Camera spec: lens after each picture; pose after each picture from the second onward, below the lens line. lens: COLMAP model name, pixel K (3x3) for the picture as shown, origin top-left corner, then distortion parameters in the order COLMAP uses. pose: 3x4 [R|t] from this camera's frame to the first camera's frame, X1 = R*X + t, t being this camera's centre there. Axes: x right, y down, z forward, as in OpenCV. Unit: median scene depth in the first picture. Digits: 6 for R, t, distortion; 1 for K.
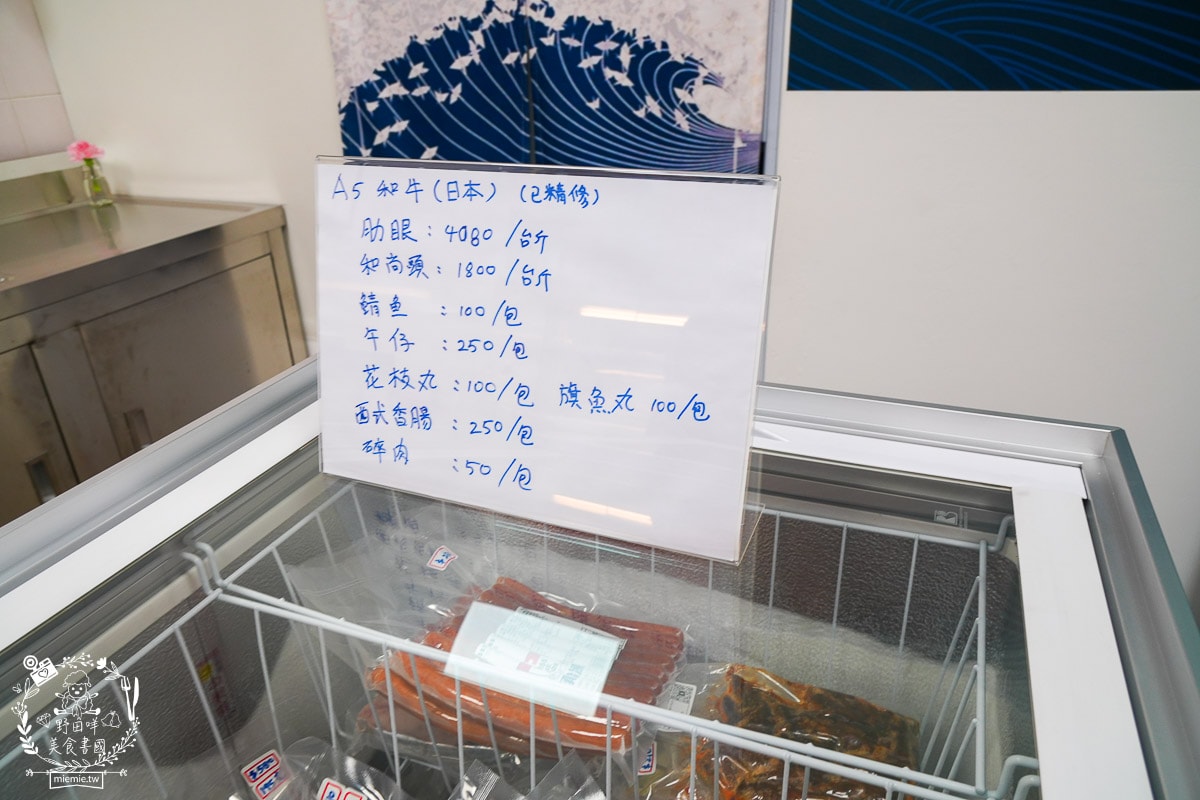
lens RADIAL K [[820.9, 0, 600.0], [0, 820.9, 400.0], [0, 0, 1]] dist [-0.010503, 0.001966]
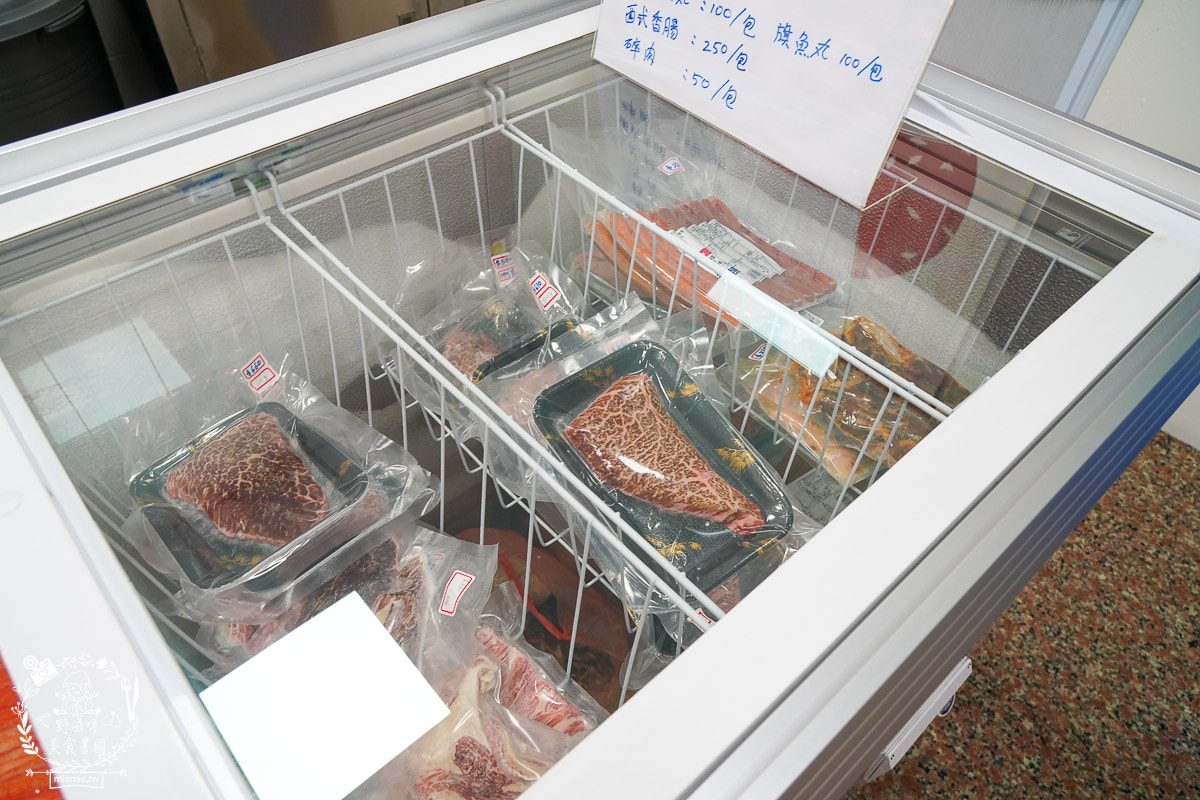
lens RADIAL K [[820.9, 0, 600.0], [0, 820.9, 400.0], [0, 0, 1]] dist [-0.010503, 0.001966]
pose [[0.893591, 0.365898, -0.260028, 0.207822], [-0.242586, 0.881040, 0.406104, 0.039592], [0.377687, -0.299811, 0.876051, -0.282653]]
